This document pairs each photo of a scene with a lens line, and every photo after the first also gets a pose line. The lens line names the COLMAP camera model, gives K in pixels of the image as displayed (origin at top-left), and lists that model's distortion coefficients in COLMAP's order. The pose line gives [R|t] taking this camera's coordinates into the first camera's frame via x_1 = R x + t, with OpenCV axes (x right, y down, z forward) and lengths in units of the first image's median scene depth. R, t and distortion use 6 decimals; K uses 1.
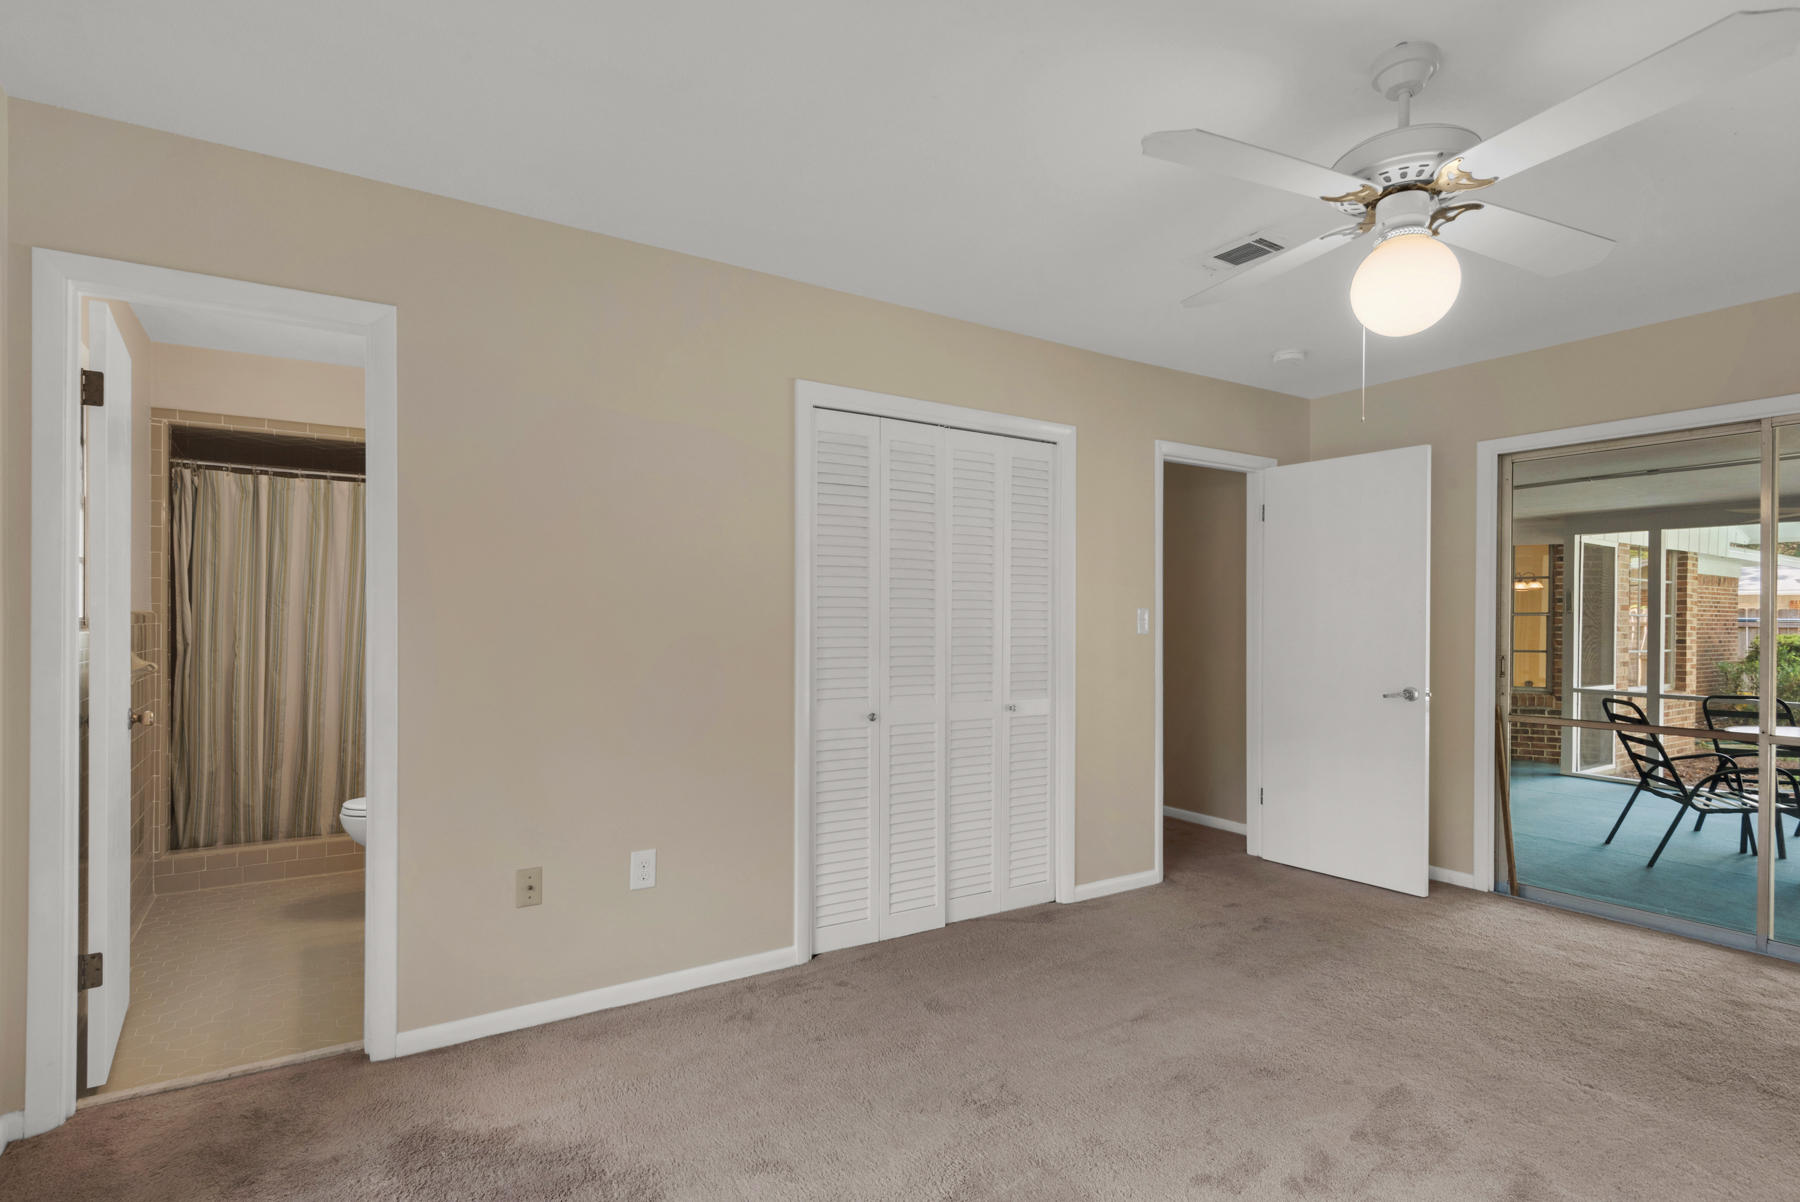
lens RADIAL K [[901.0, 0, 915.2], [0, 901.0, 625.1], [0, 0, 1]] dist [0.018848, -0.000831]
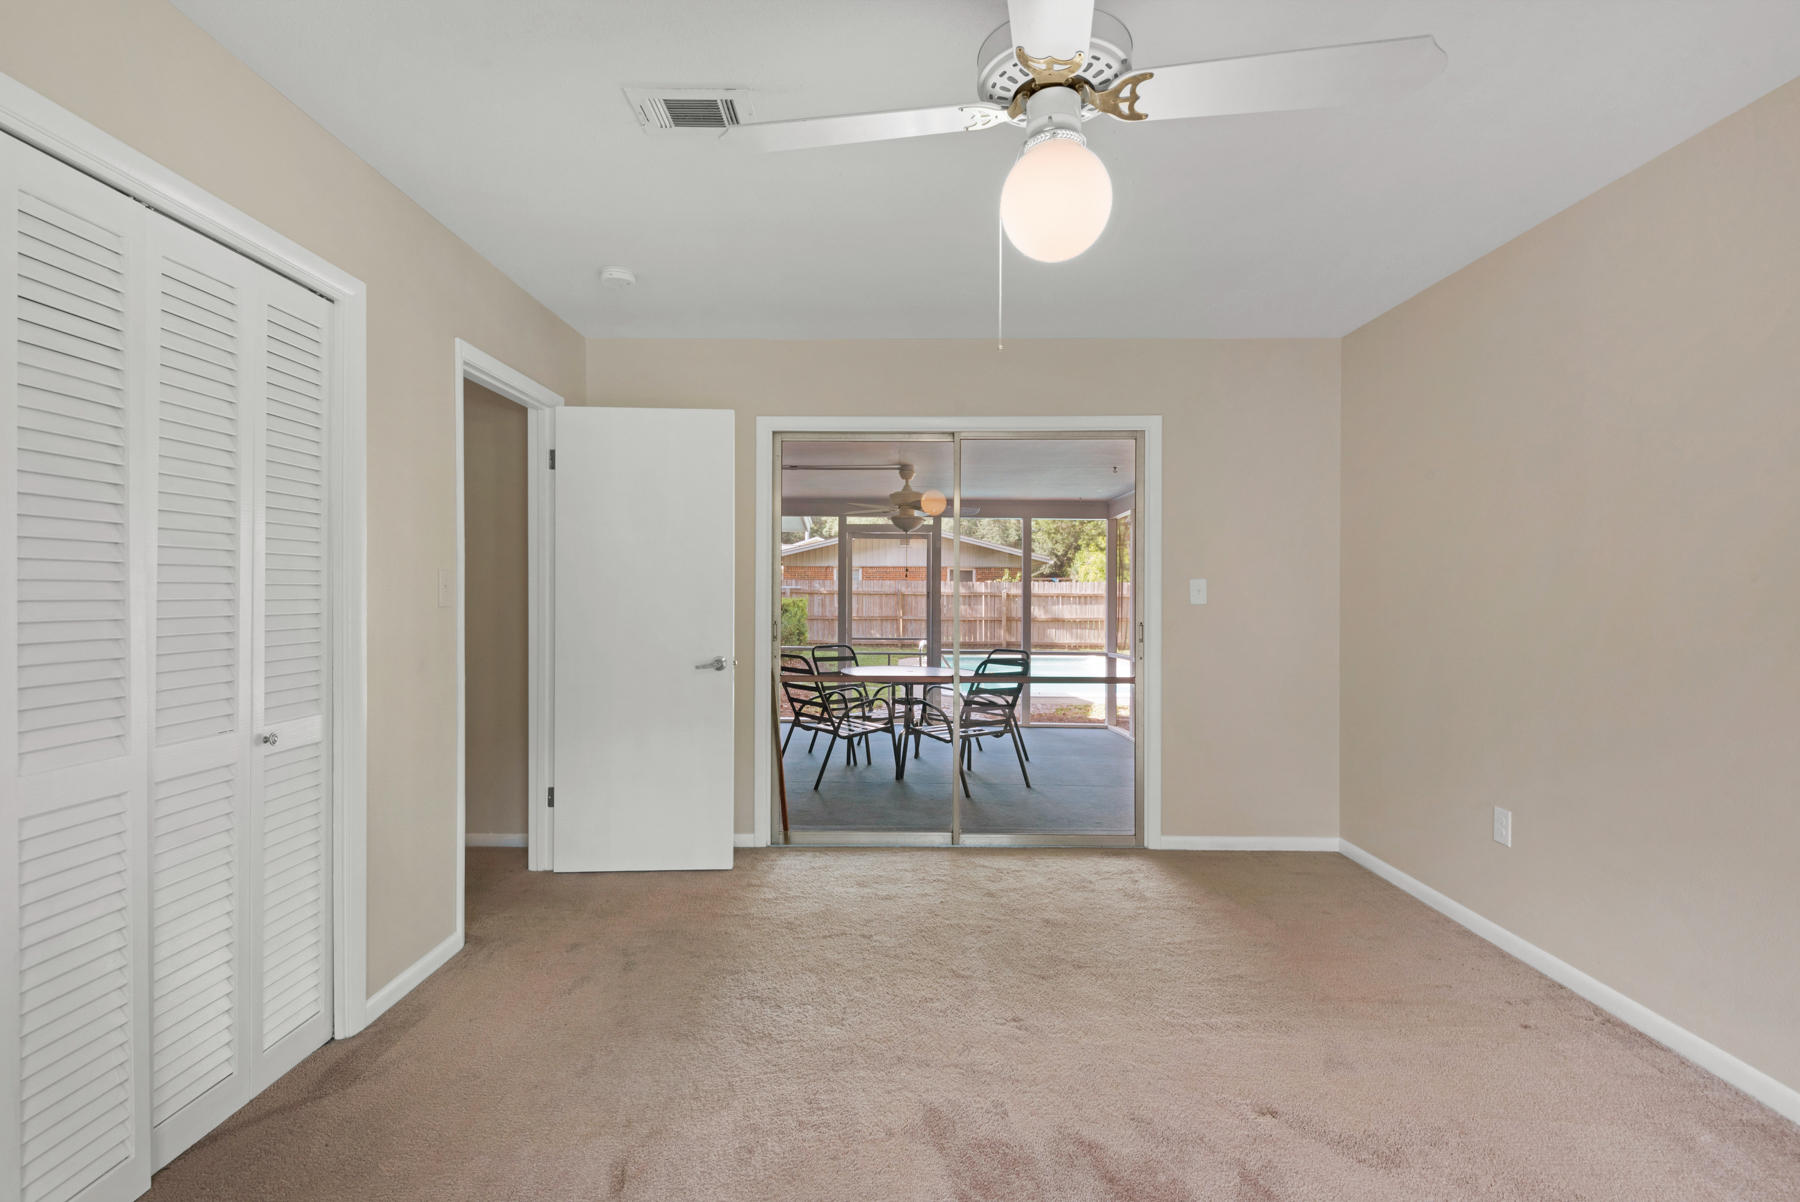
lens RADIAL K [[862.2, 0, 896.3], [0, 862.2, 593.0], [0, 0, 1]] dist [0.001989, -0.000727]
pose [[0.559941, -0.003020, 0.828527, -0.119033], [0.000073, 0.999994, 0.003596, -0.002976], [-0.828532, -0.001953, 0.559938, 0.347741]]
